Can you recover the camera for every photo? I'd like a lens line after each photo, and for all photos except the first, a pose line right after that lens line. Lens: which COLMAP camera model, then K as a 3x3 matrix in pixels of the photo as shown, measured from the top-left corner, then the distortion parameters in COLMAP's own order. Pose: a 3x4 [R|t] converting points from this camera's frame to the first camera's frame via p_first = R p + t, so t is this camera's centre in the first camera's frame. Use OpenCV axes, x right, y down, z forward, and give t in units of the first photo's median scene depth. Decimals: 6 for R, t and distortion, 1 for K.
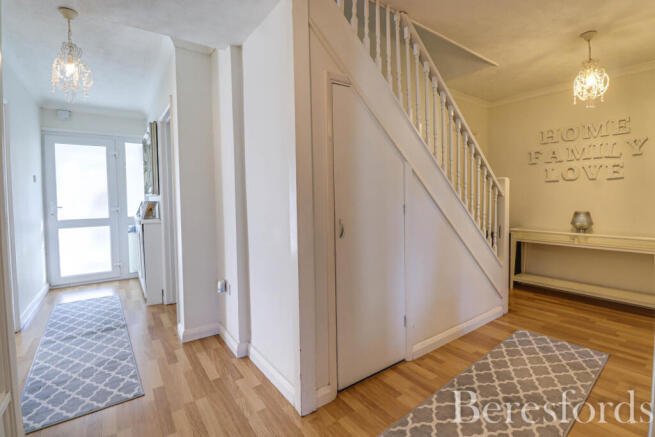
lens RADIAL K [[308.0, 0, 328.3], [0, 308.0, 216.7], [0, 0, 1]] dist [0.000546, -0.000750]
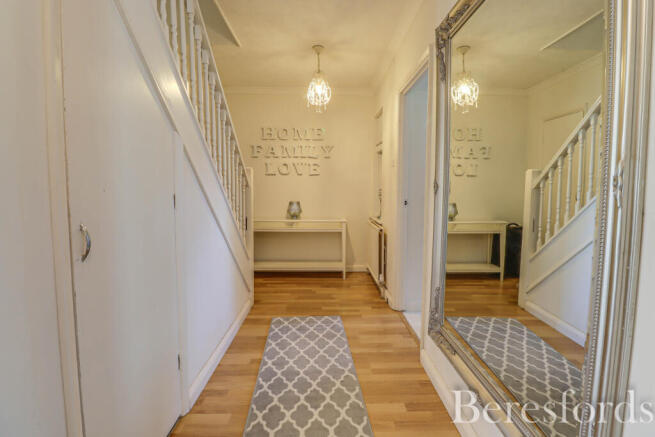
lens RADIAL K [[308.0, 0, 327.3], [0, 308.0, 212.4], [0, 0, 1]] dist [0.000546, -0.000750]
pose [[0.567312, -0.045166, 0.822263, -0.096290], [0.035062, 0.998914, 0.030679, -0.007611], [-0.822756, 0.011426, 0.568280, 0.264080]]
